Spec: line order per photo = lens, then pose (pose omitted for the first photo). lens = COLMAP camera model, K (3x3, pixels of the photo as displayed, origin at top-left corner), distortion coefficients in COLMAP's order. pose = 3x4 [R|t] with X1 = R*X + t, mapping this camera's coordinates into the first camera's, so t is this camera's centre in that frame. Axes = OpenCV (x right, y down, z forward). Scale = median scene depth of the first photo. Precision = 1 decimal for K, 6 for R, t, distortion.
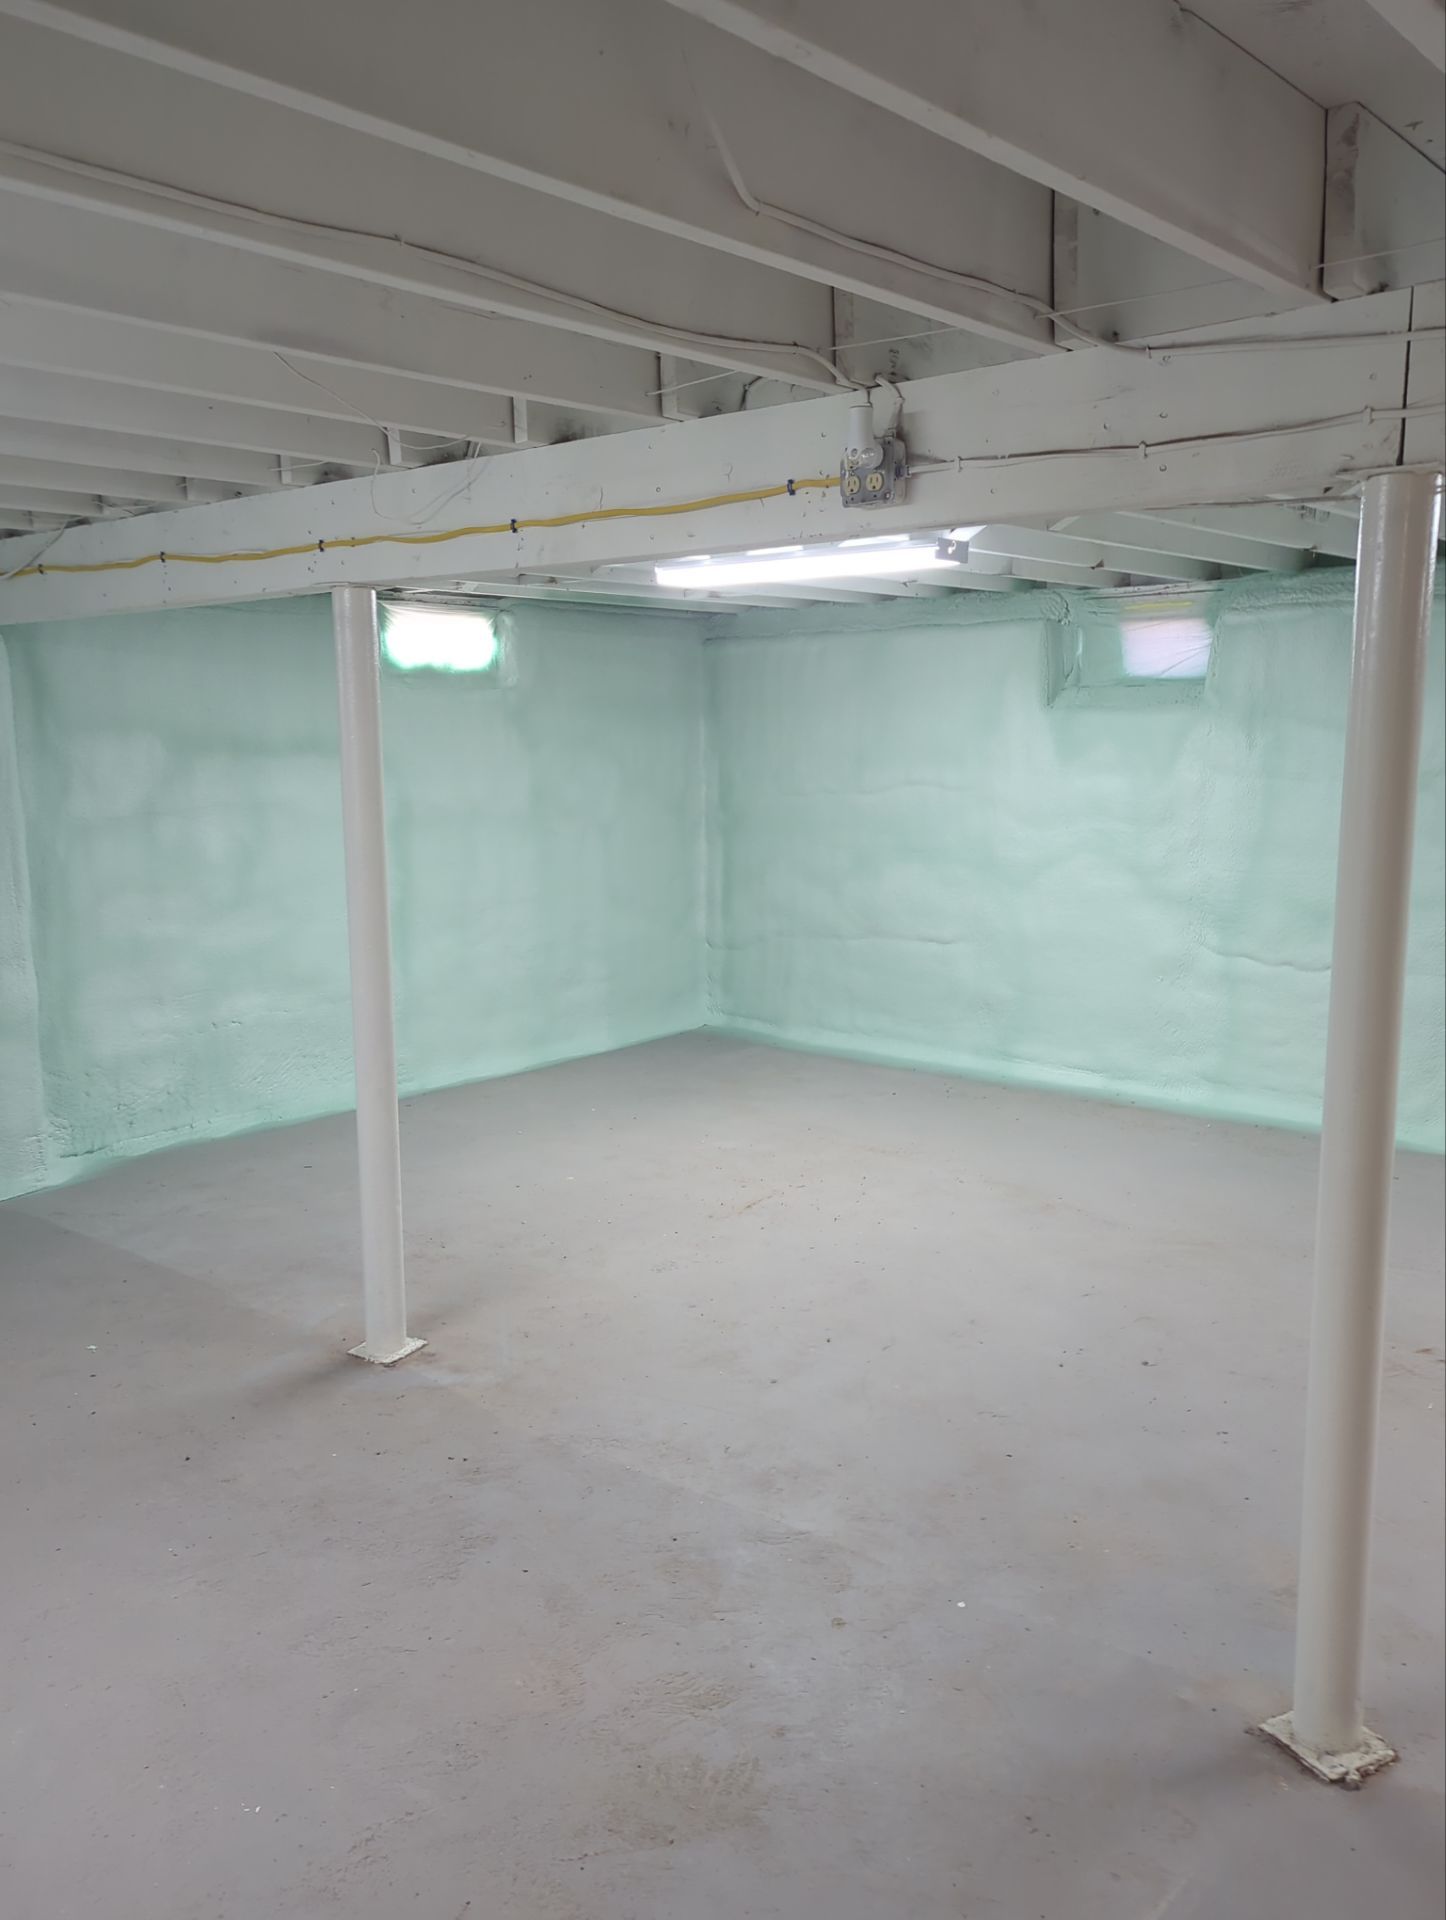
lens RADIAL K [[1565.1, 0, 729.4], [0, 1565.1, 962.8], [0, 0, 1]] dist [0.075181, -0.074096]
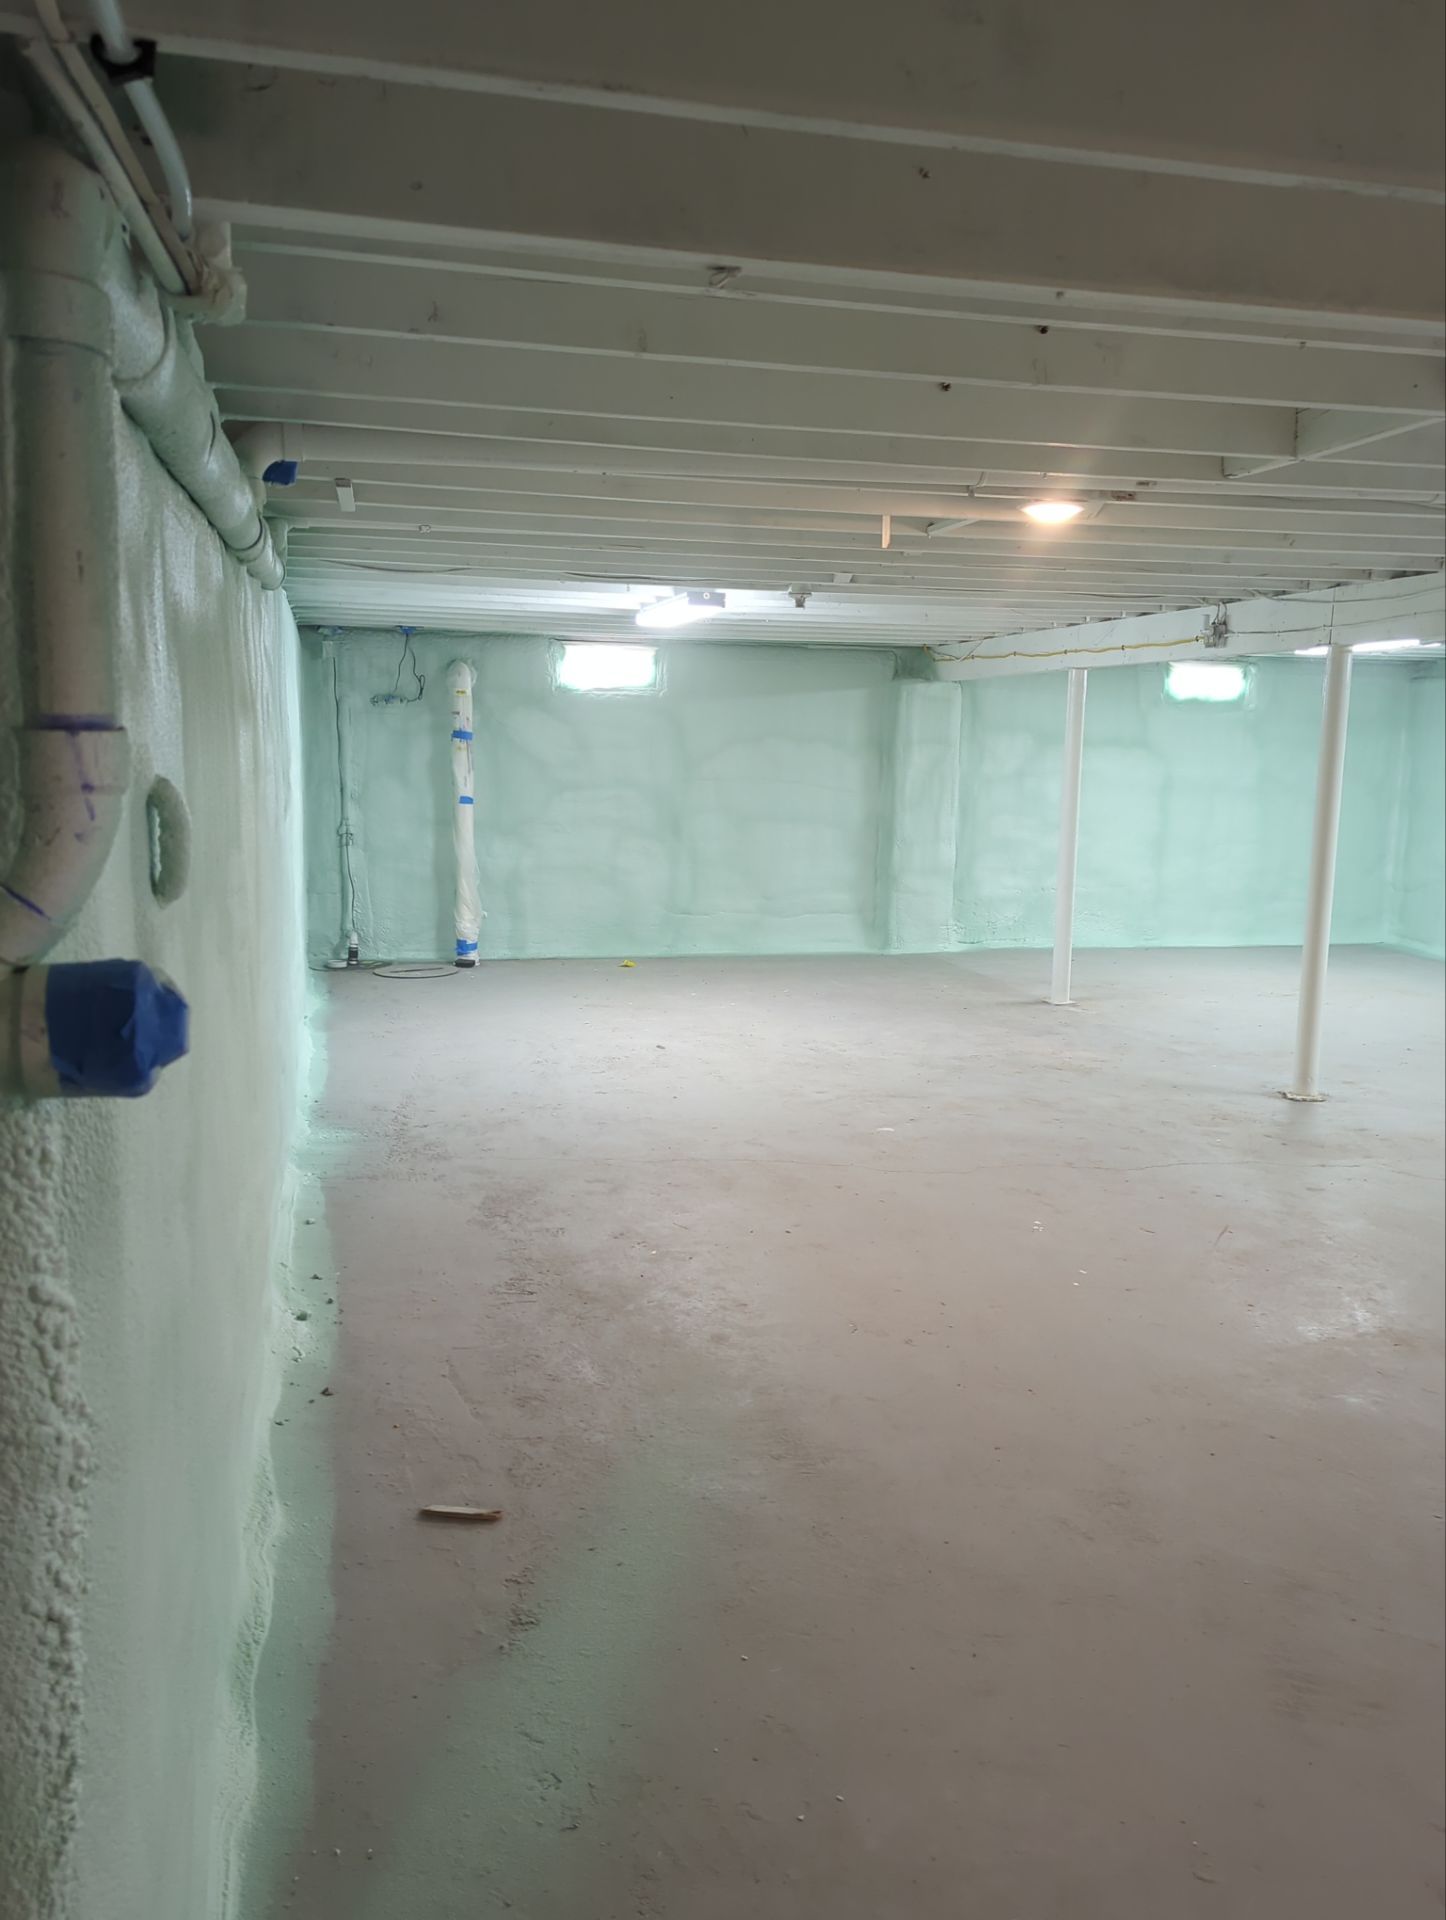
lens RADIAL K [[1565.1, 0, 729.4], [0, 1565.1, 962.8], [0, 0, 1]] dist [0.075181, -0.074096]
pose [[0.813512, 0.107175, -0.571588, 0.497904], [-0.113544, 0.993228, 0.024633, 0.136213], [0.570357, 0.044861, 0.820171, -0.824305]]
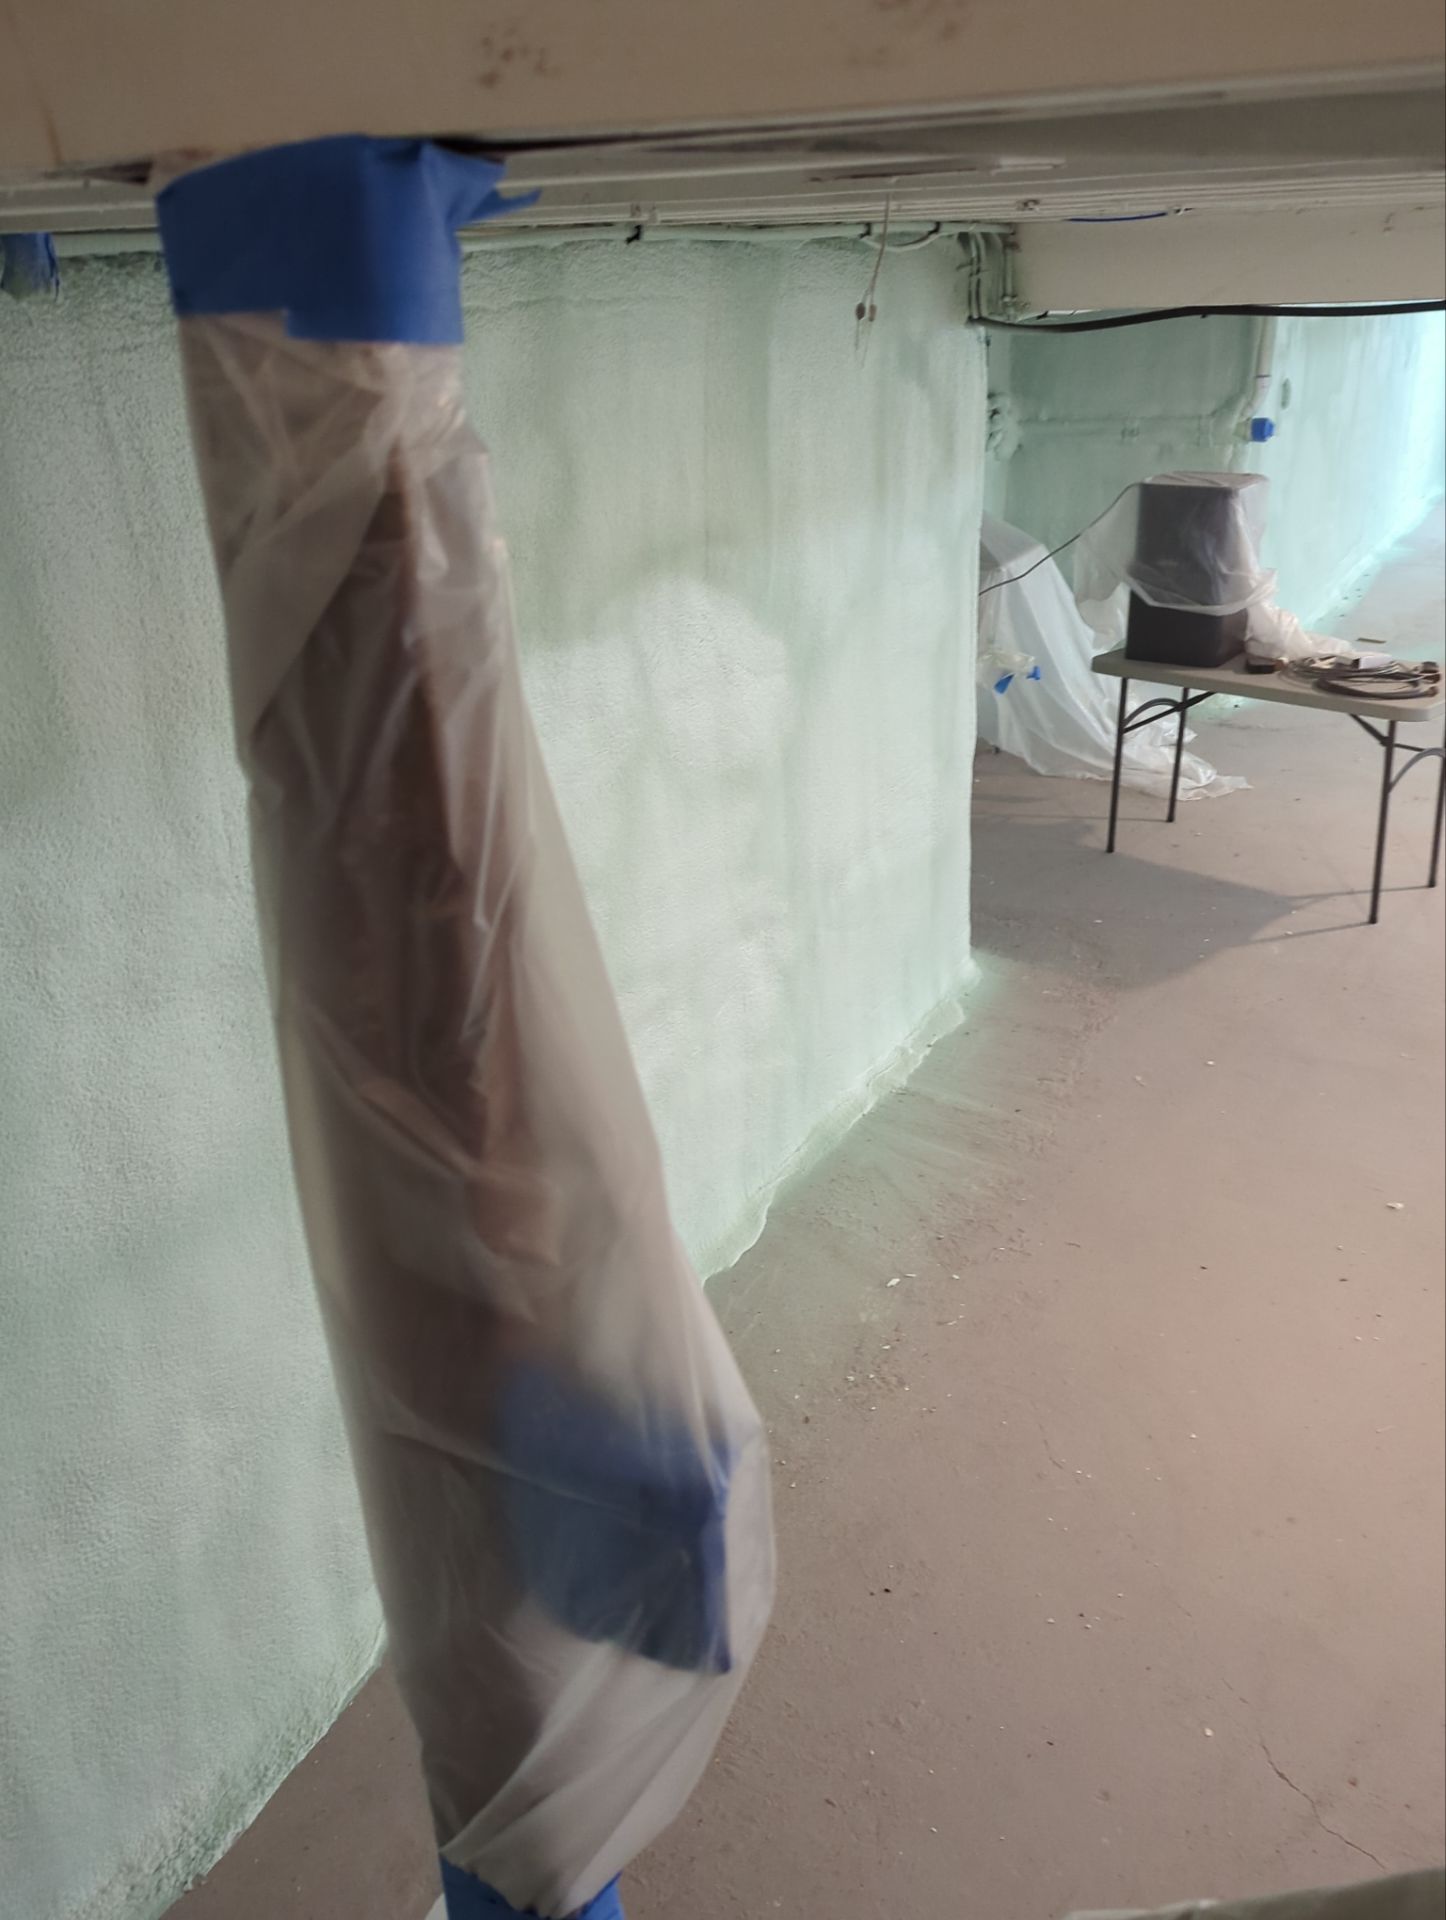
lens RADIAL K [[1565.1, 0, 729.4], [0, 1565.1, 962.8], [0, 0, 1]] dist [0.075181, -0.074096]
pose [[0.207065, 0.401110, -0.892320, 1.551875], [-0.117192, 0.915689, 0.384420, 0.111798], [0.971283, 0.024973, 0.236614, -1.415347]]
